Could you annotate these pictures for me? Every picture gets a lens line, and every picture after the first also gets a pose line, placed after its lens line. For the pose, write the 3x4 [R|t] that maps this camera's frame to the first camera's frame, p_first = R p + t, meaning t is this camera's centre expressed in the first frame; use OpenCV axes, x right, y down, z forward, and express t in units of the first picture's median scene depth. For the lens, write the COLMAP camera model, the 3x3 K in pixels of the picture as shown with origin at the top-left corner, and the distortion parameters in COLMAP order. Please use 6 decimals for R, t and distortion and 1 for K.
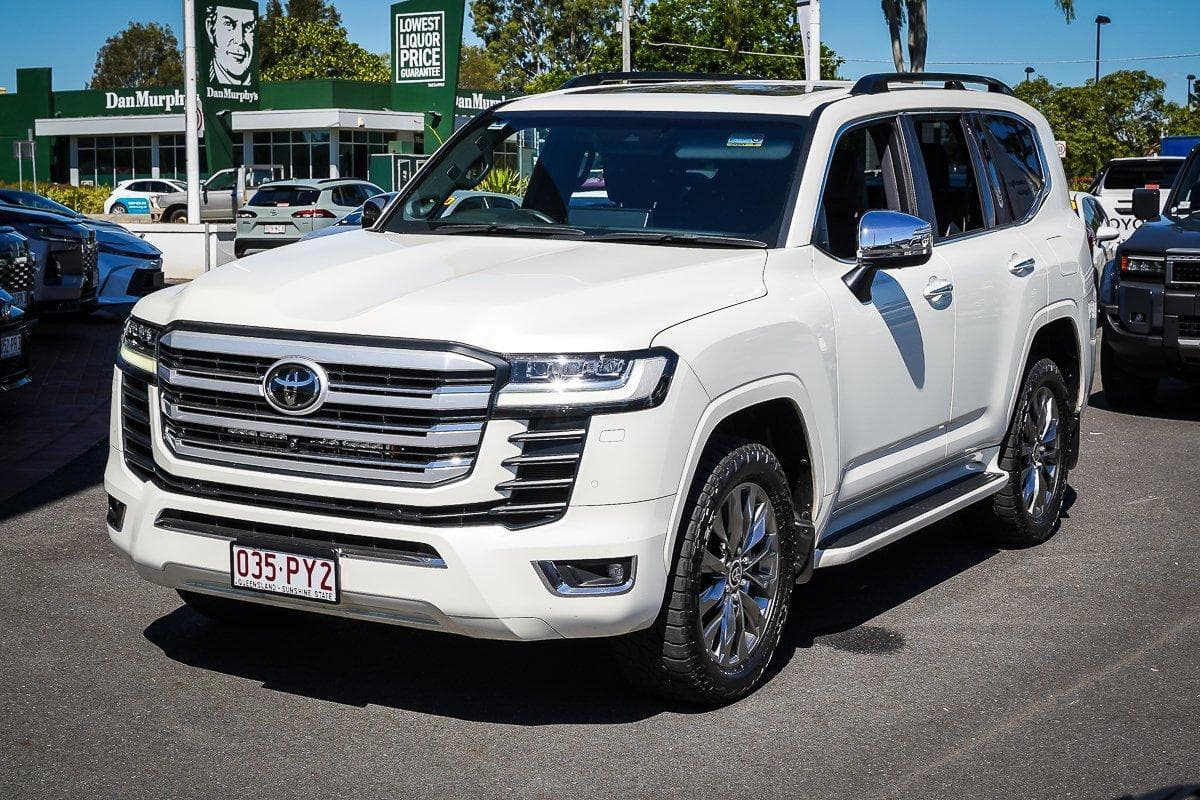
lens RADIAL K [[2465.1, 0, 600.0], [0, 2465.1, 400.0], [0, 0, 1]] dist [0.012016, -0.090651]
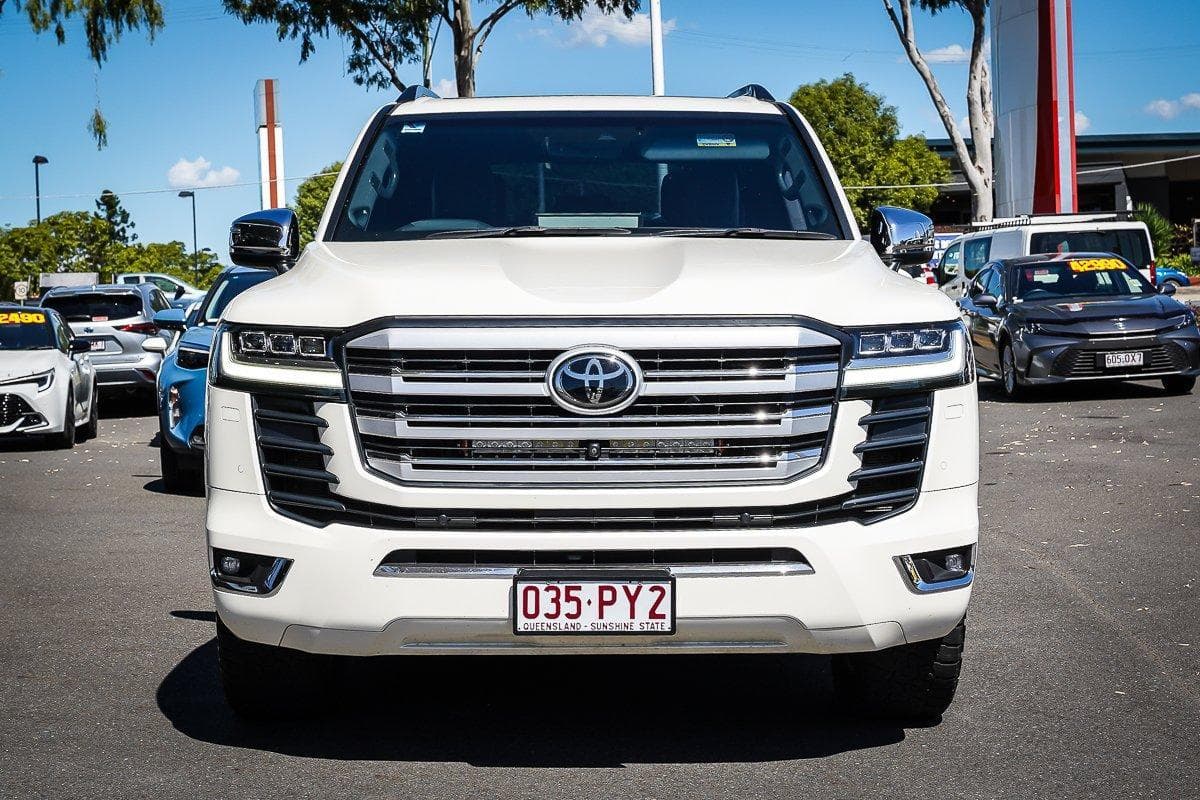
lens RADIAL K [[2465.1, 0, 600.0], [0, 2465.1, 400.0], [0, 0, 1]] dist [0.012016, -0.090651]
pose [[0.814020, -0.038594, 0.579553, -0.606888], [0.088172, 0.994437, -0.057621, 0.049340], [-0.574105, 0.098005, 0.812895, 0.320543]]
